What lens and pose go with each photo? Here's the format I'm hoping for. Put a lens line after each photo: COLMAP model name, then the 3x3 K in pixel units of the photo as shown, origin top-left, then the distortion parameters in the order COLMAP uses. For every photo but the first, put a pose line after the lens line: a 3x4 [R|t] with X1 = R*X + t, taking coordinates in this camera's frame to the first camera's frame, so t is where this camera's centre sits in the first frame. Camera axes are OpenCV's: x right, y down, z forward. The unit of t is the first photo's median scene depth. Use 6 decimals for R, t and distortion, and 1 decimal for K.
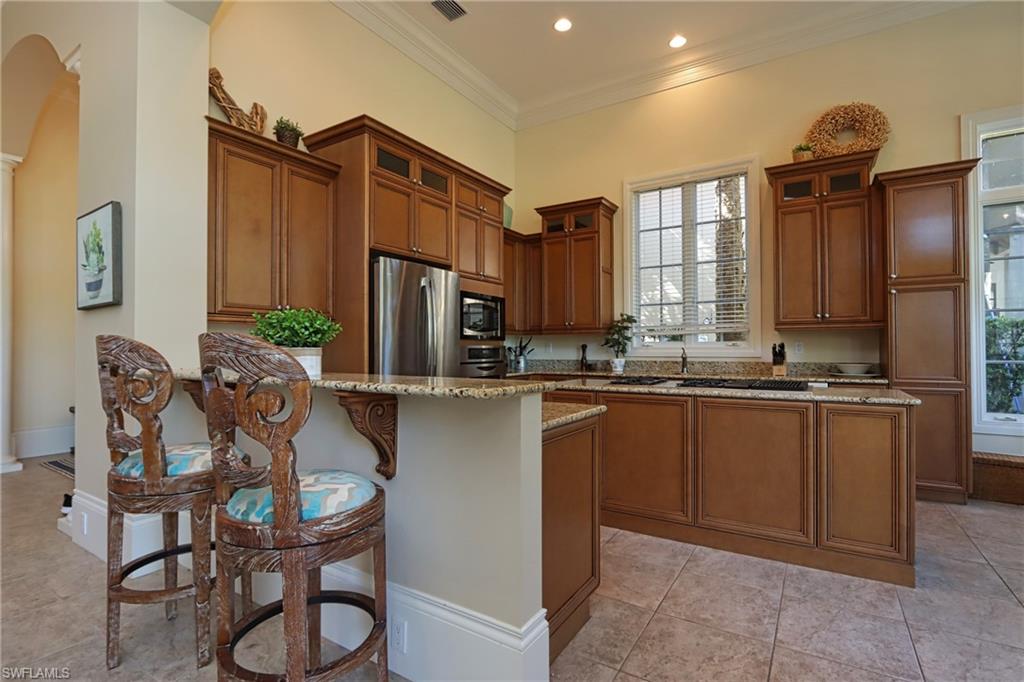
lens RADIAL K [[488.8, 0, 510.0], [0, 488.8, 343.6], [0, 0, 1]] dist [-0.011680, -0.000248]
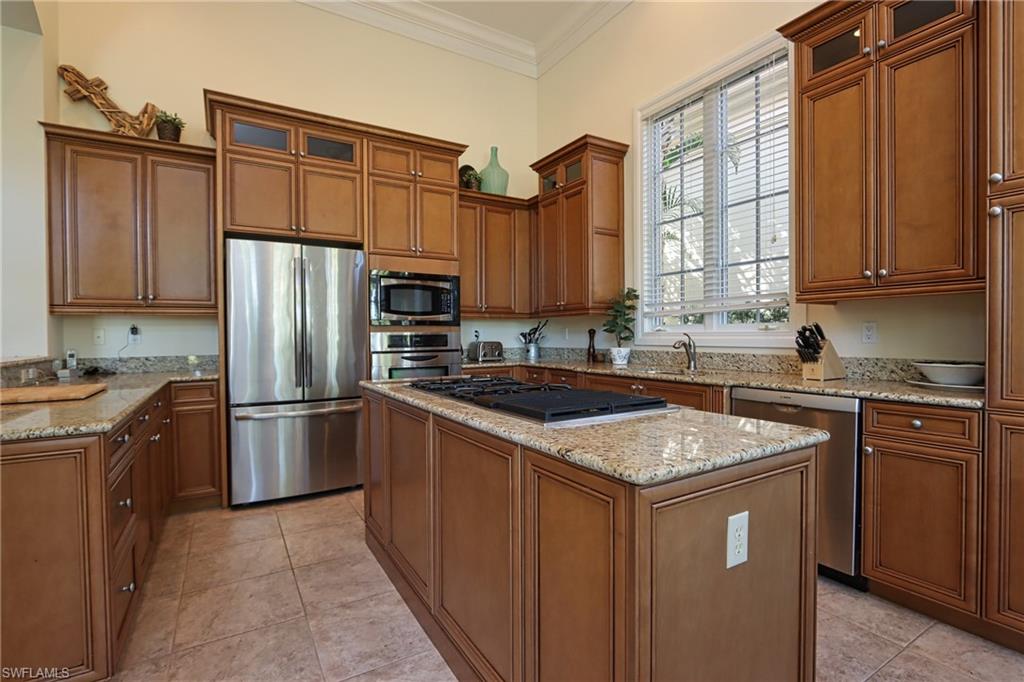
lens RADIAL K [[476.5, 0, 509.5], [0, 476.5, 340.5], [0, 0, 1]] dist [-0.007954, -0.000360]
pose [[0.893677, 0.001227, -0.448710, 0.439652], [0.009821, 0.999703, 0.022293, 0.001525], [0.448604, -0.024329, 0.893399, 0.294542]]
